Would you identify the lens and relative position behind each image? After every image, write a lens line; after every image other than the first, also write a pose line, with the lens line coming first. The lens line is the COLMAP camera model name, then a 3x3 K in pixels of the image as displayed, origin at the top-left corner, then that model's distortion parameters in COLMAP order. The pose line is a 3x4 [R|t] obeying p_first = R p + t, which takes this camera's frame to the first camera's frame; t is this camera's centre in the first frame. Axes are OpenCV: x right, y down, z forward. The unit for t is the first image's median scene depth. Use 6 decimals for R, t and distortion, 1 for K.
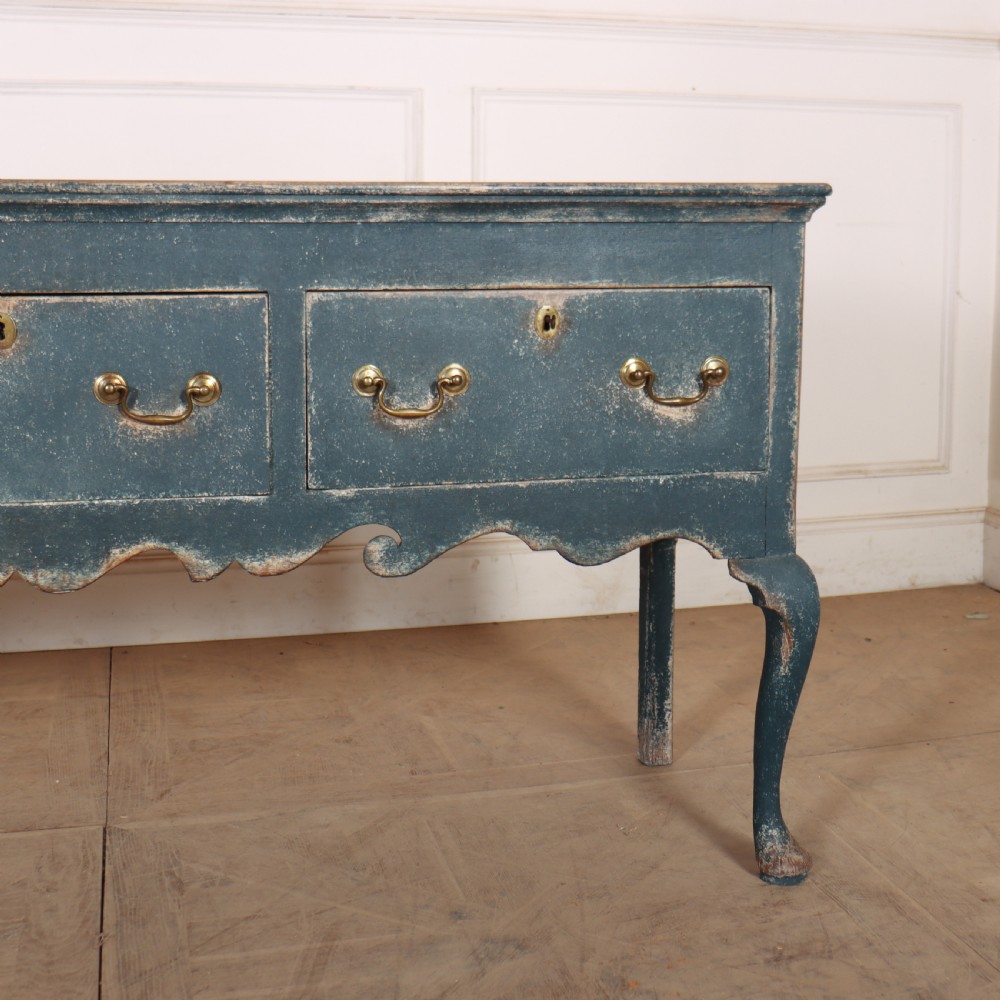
lens RADIAL K [[1439.8, 0, 572.6], [0, 1439.8, 452.5], [0, 0, 1]] dist [-0.154942, 0.000000]
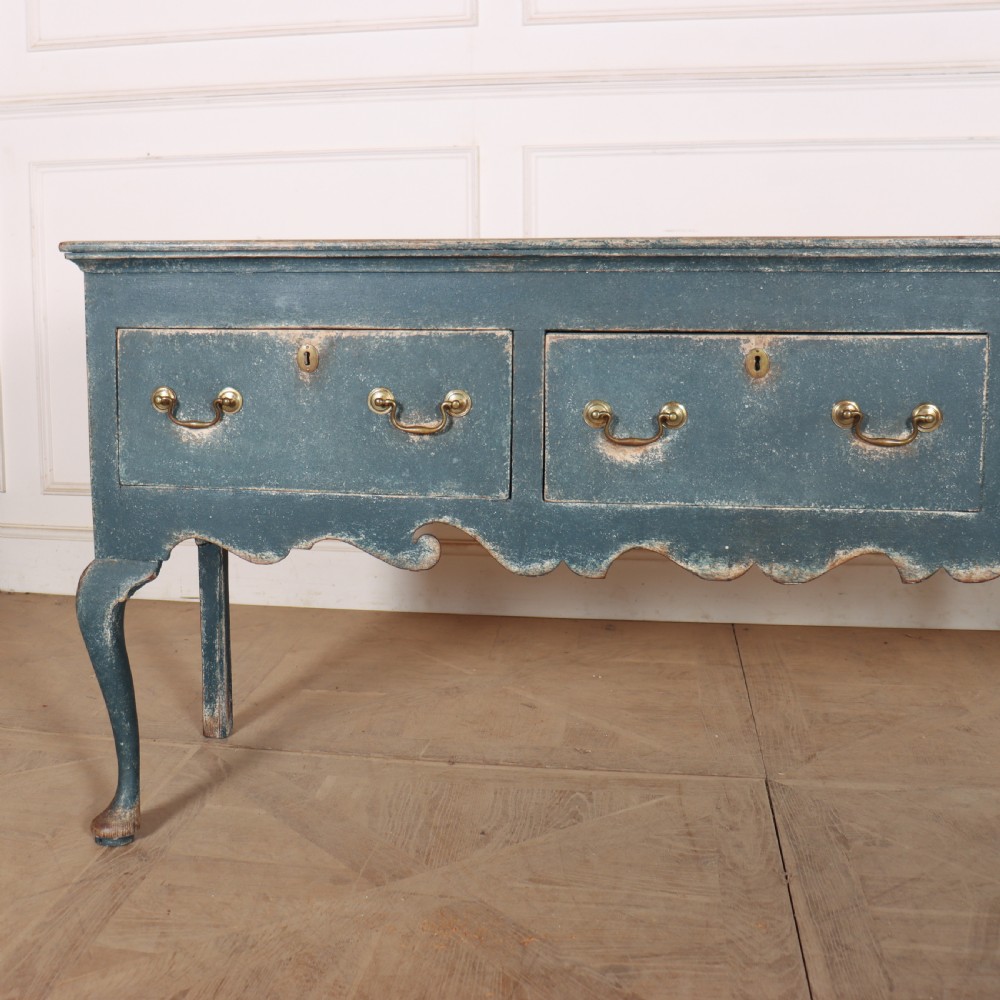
lens RADIAL K [[1247.7, 0, 370.4], [0, 1247.7, 457.0], [0, 0, 1]] dist [-0.135606, 0.000000]
pose [[0.867922, 0.046836, -0.494487, -0.143325], [-0.043827, 0.998883, 0.017686, -0.008872], [0.494762, 0.006322, 0.869005, -0.063304]]
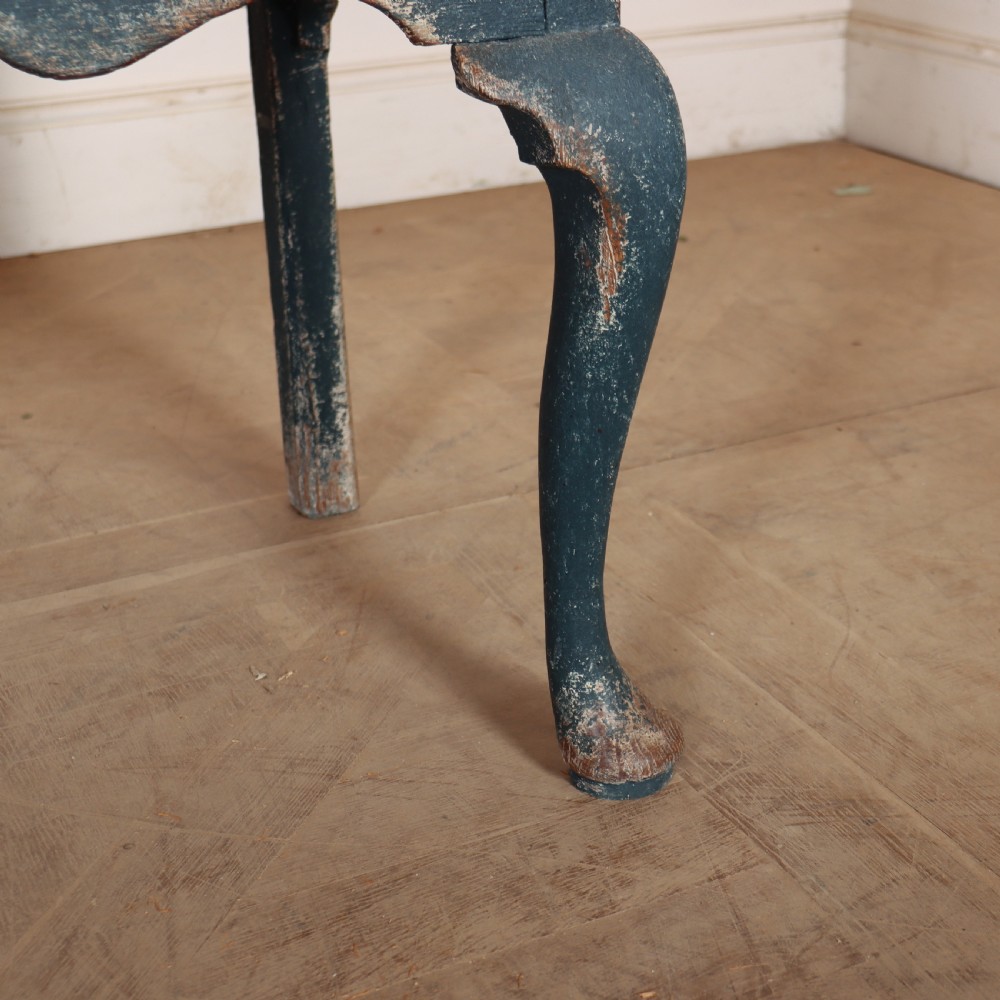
lens RADIAL K [[1680.2, 0, 579.9], [0, 1680.2, 540.7], [0, 0, 1]] dist [-0.092538, 0.000000]
pose [[0.978172, -0.100617, 0.181811, 0.046899], [0.042721, 0.953637, 0.297910, 0.069120], [-0.203356, -0.283640, 0.937120, 0.532248]]
